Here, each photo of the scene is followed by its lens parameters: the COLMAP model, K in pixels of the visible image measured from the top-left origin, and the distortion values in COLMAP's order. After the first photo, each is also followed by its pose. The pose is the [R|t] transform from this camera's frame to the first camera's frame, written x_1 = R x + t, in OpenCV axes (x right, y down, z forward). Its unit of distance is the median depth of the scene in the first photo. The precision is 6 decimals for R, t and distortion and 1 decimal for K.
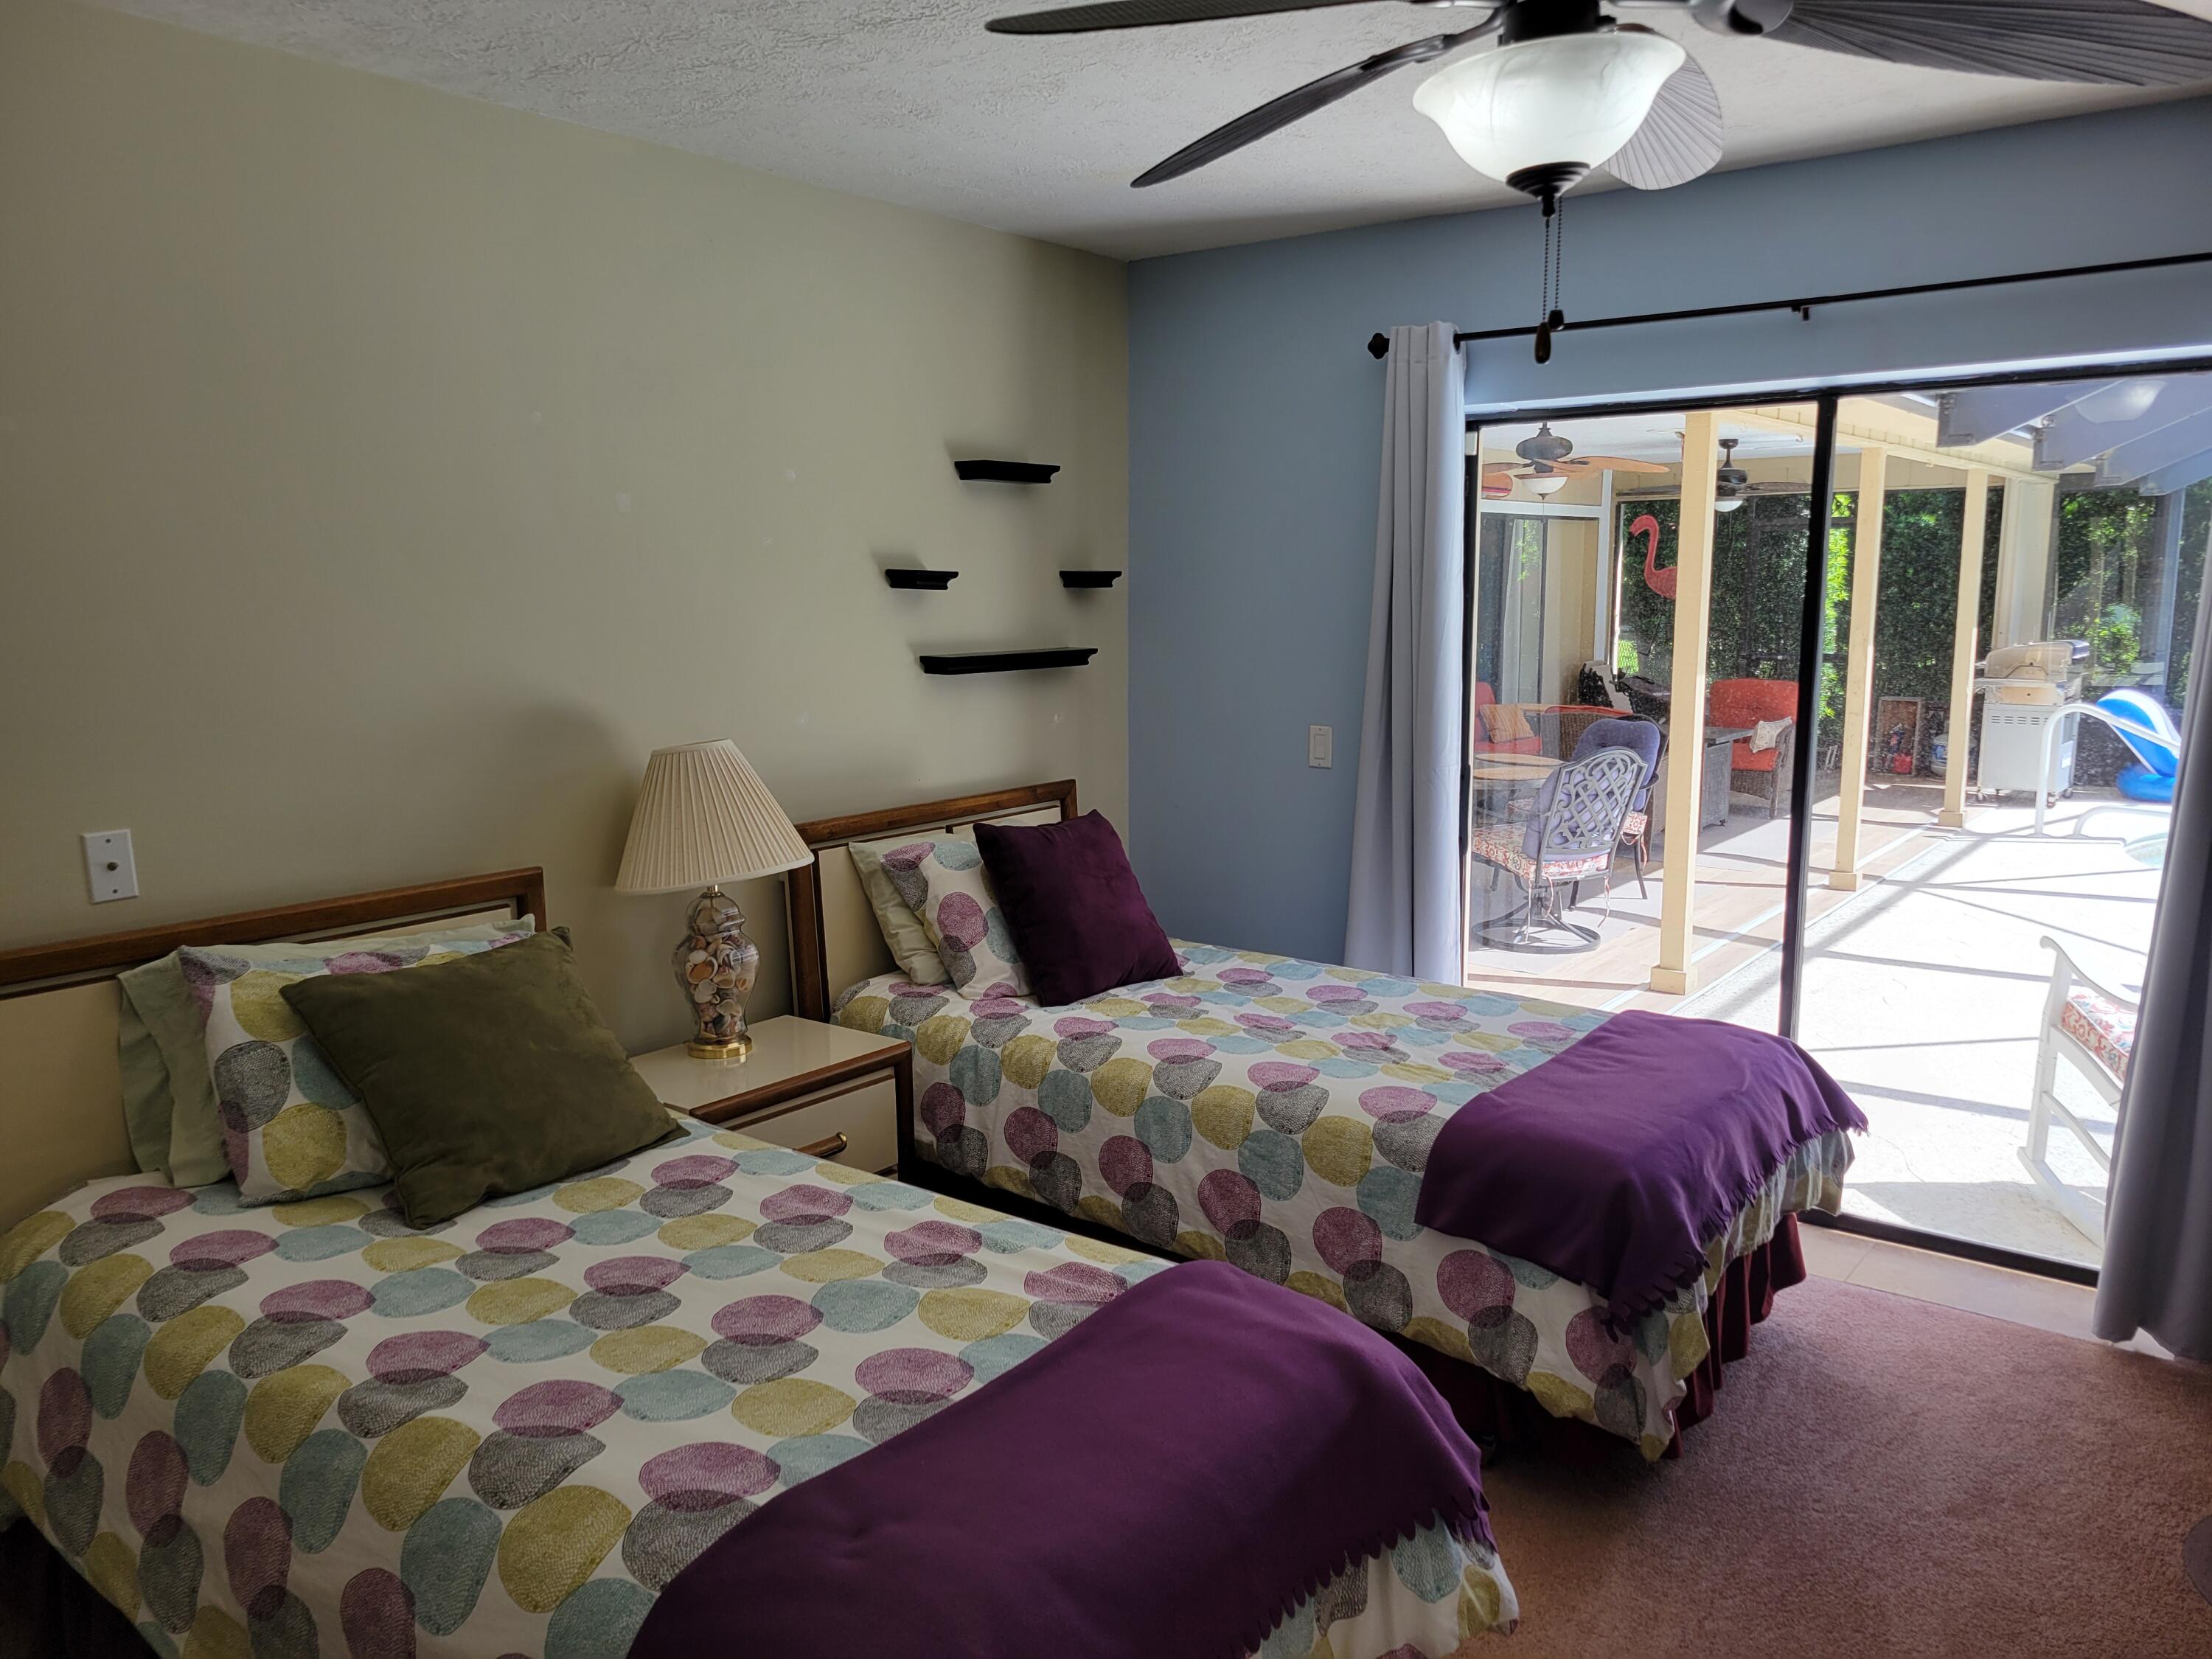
lens RADIAL K [[1647.7, 0, 1108.1], [0, 1647.7, 837.7], [0, 0, 1]] dist [0.049427, -0.033482]
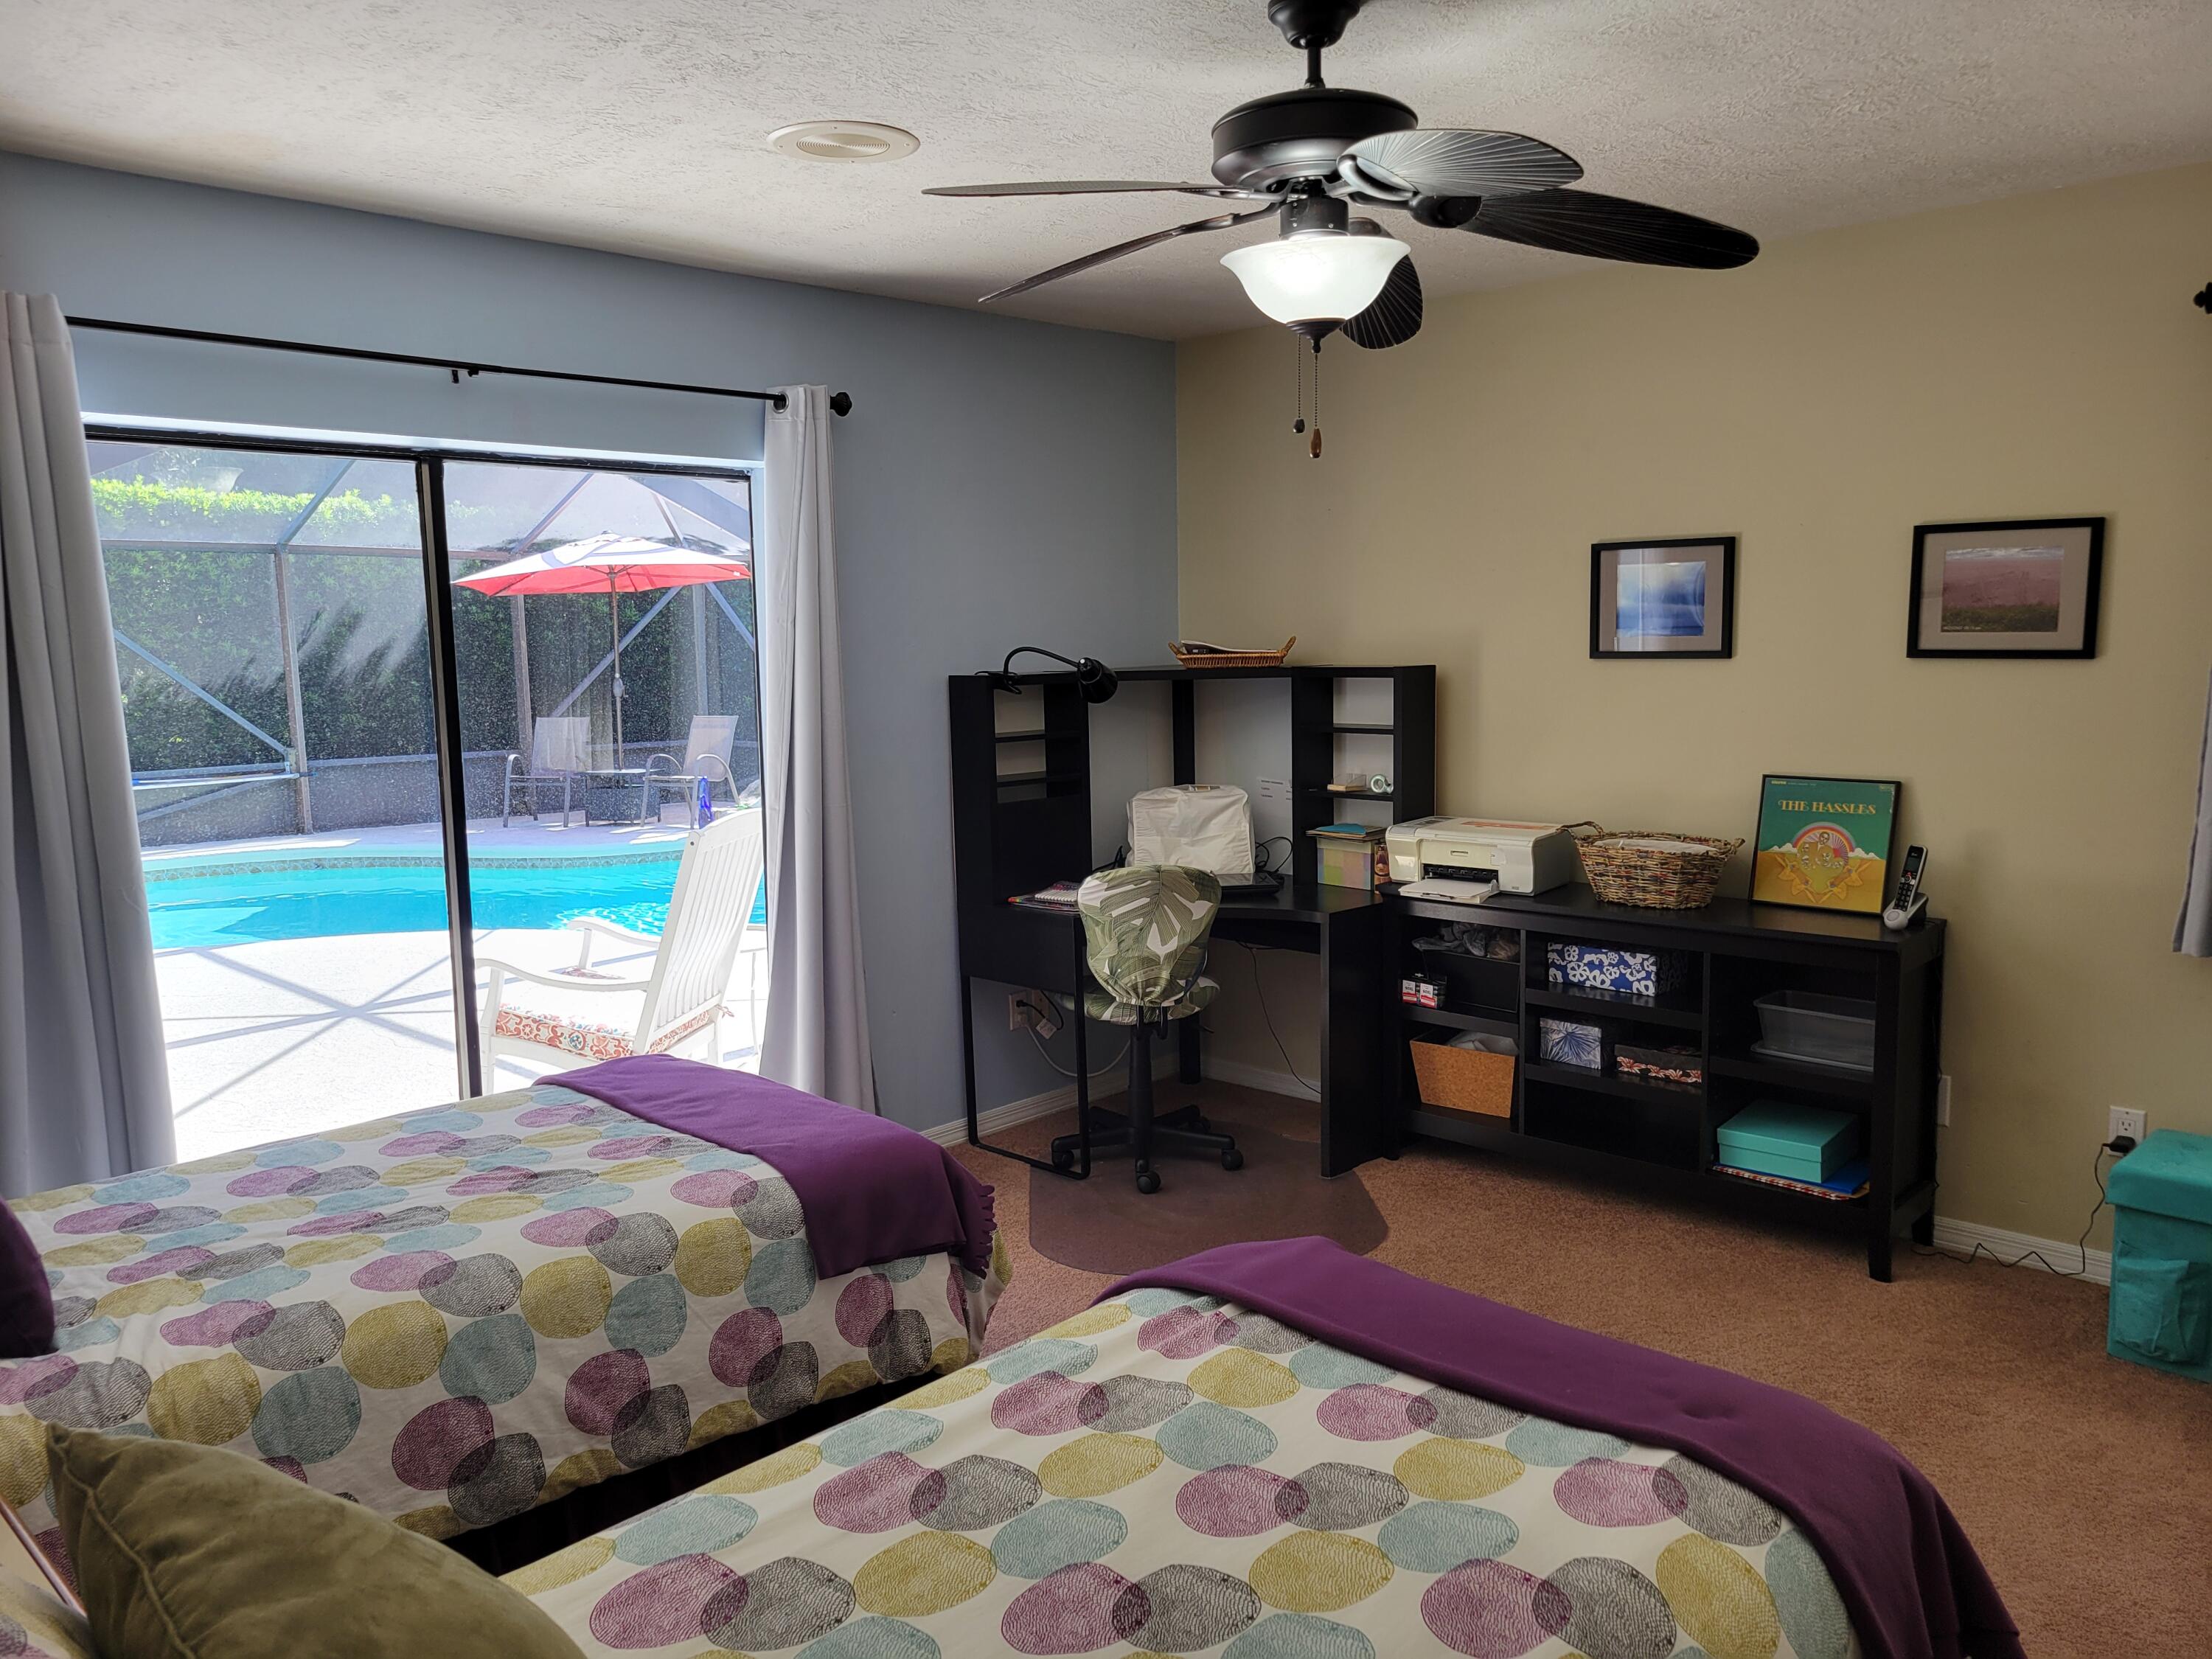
lens RADIAL K [[1647.7, 0, 1108.7], [0, 1647.7, 827.1], [0, 0, 1]] dist [0.049427, -0.033482]
pose [[0.109327, -0.118864, 0.986873, -0.681208], [0.171534, 0.980186, 0.099055, -0.091179], [-0.979093, 0.158453, 0.127550, 0.620032]]
